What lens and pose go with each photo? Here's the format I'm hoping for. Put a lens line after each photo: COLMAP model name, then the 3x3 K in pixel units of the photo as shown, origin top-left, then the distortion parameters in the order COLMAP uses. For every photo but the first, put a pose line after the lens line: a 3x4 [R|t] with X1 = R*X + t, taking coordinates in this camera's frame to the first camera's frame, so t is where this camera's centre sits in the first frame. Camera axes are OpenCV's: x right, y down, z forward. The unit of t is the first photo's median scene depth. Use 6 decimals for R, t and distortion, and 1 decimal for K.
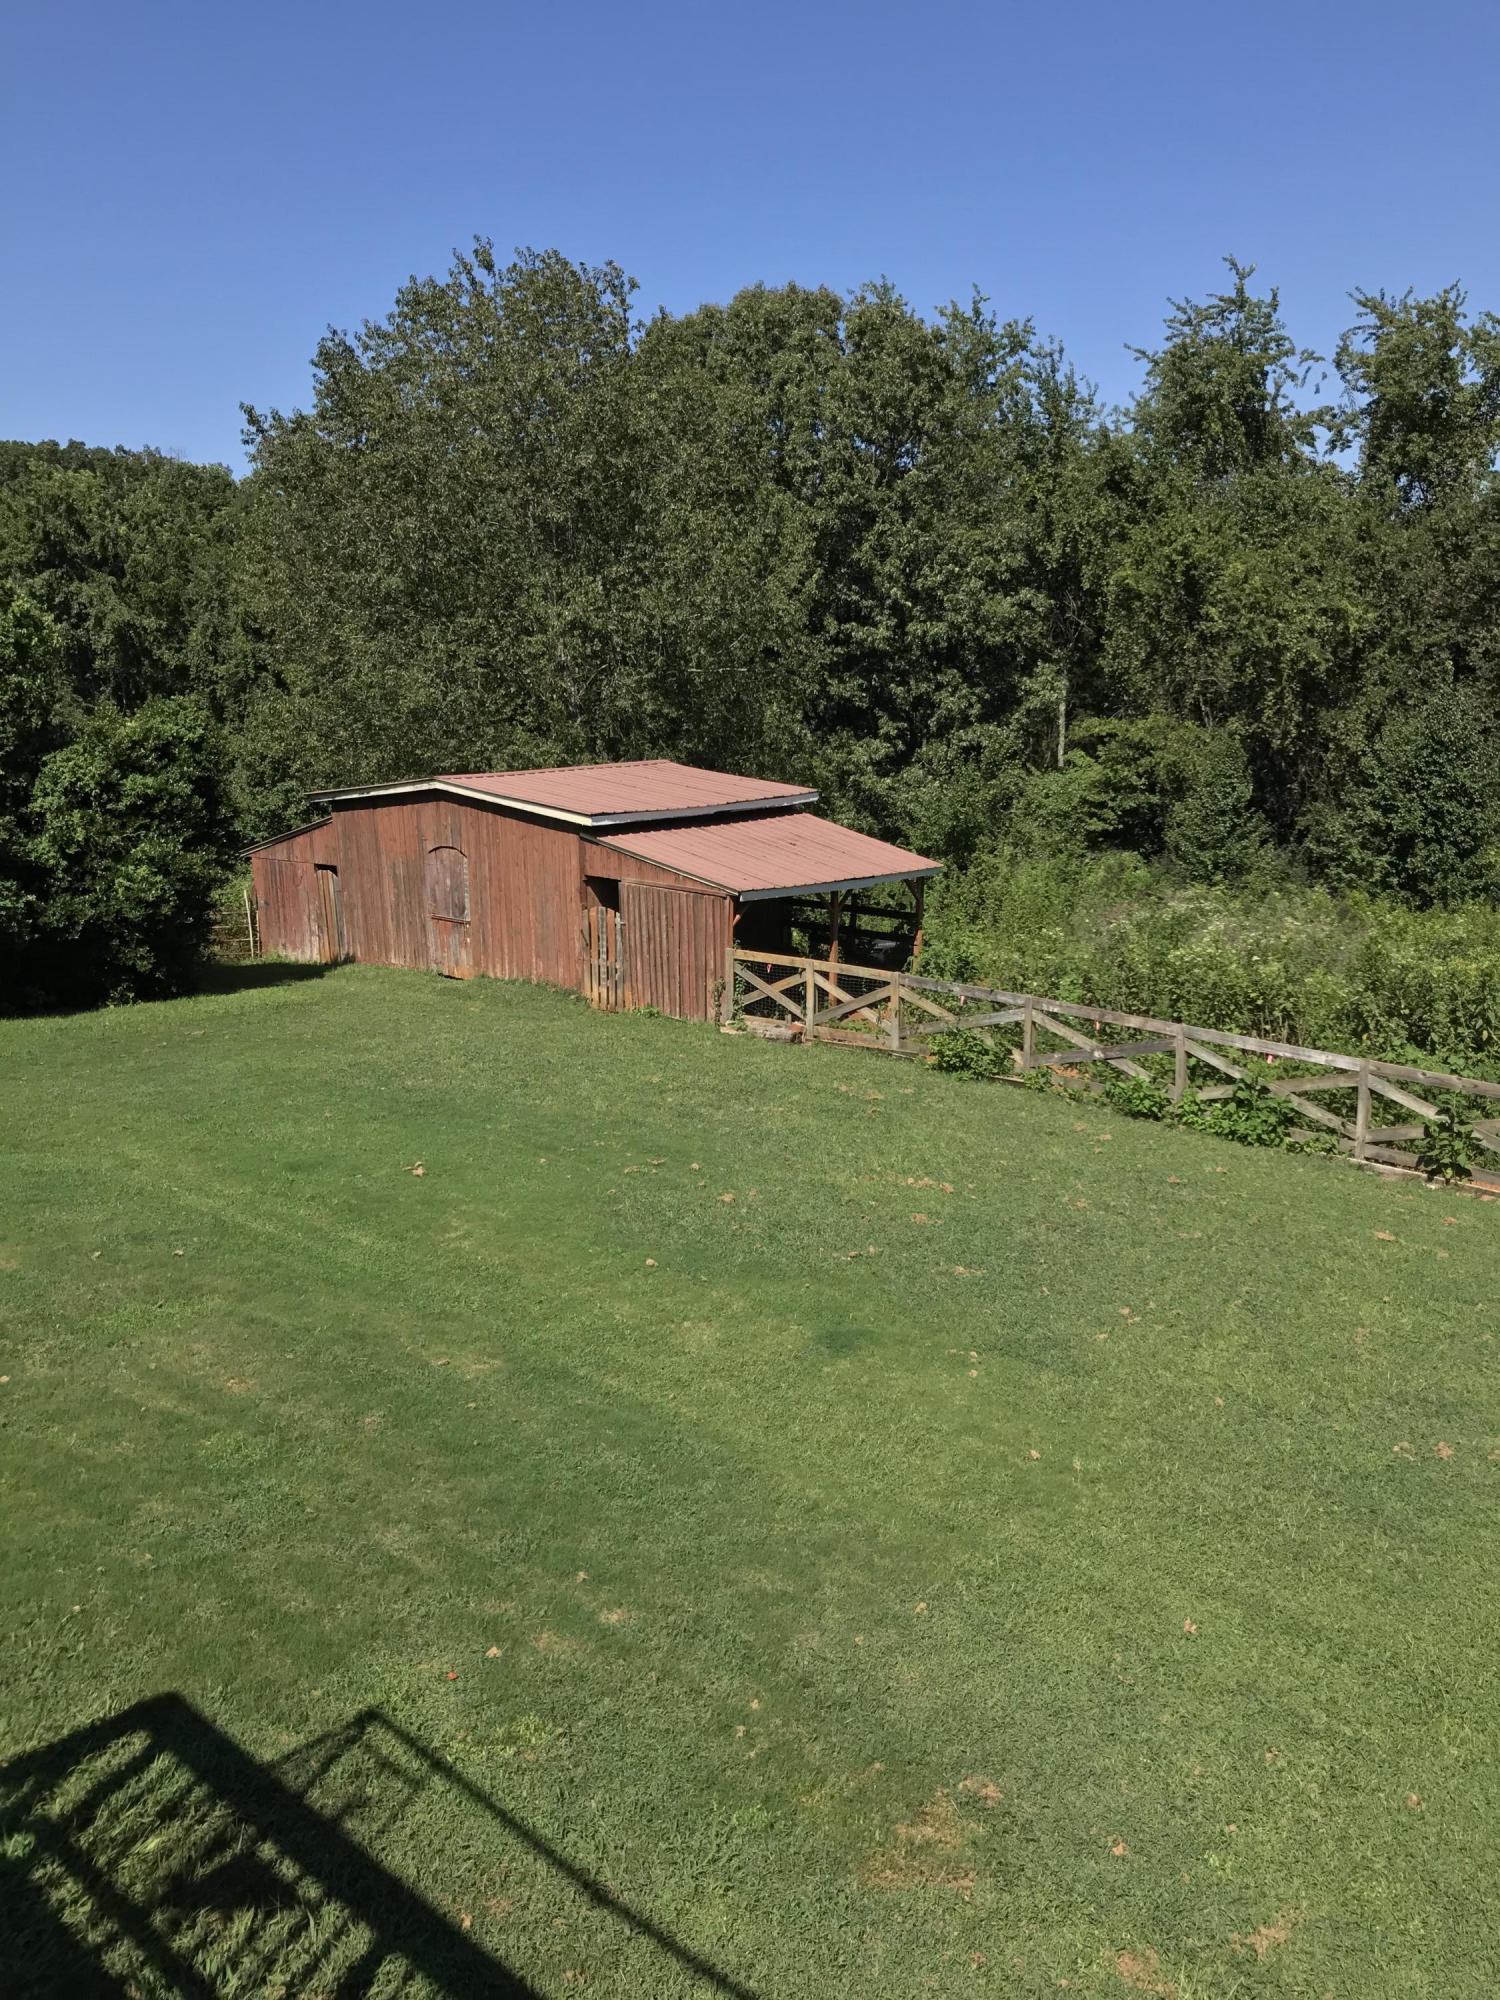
lens RADIAL K [[1673.9, 0, 752.5], [0, 1673.9, 996.7], [0, 0, 1]] dist [0.043348, -0.002344]
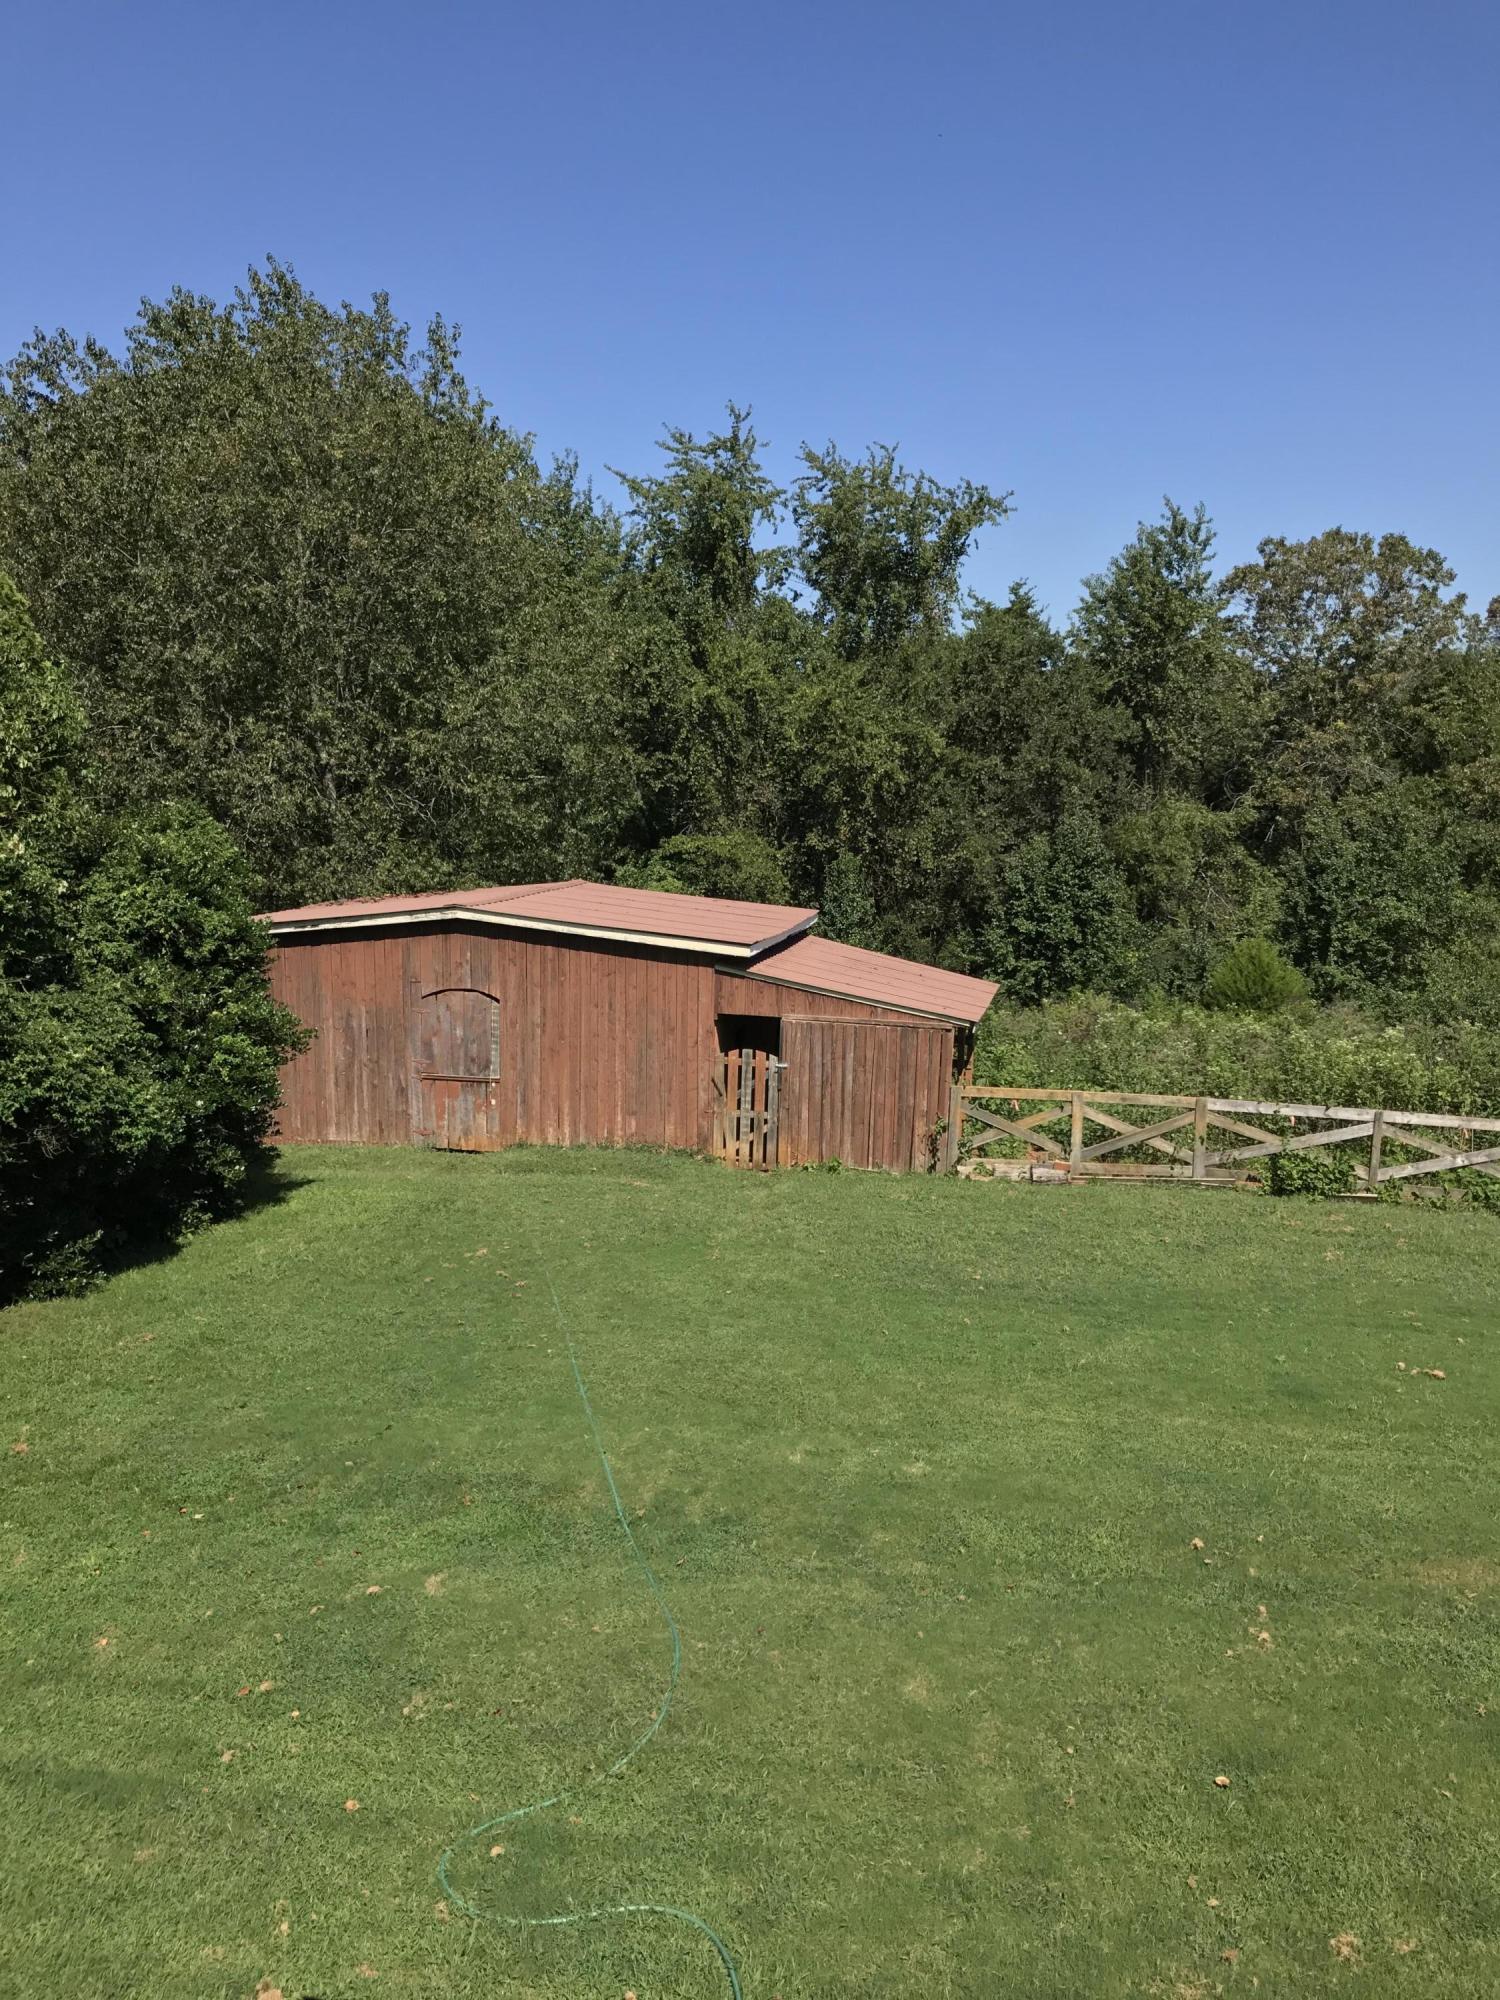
lens RADIAL K [[1673.9, 0, 749.8], [0, 1673.9, 1003.8], [0, 0, 1]] dist [0.043348, -0.002344]
pose [[0.855084, -0.048796, 0.516188, -0.524281], [0.081097, 0.995895, -0.040198, -0.041855], [-0.512108, 0.076234, 0.855532, 0.256931]]
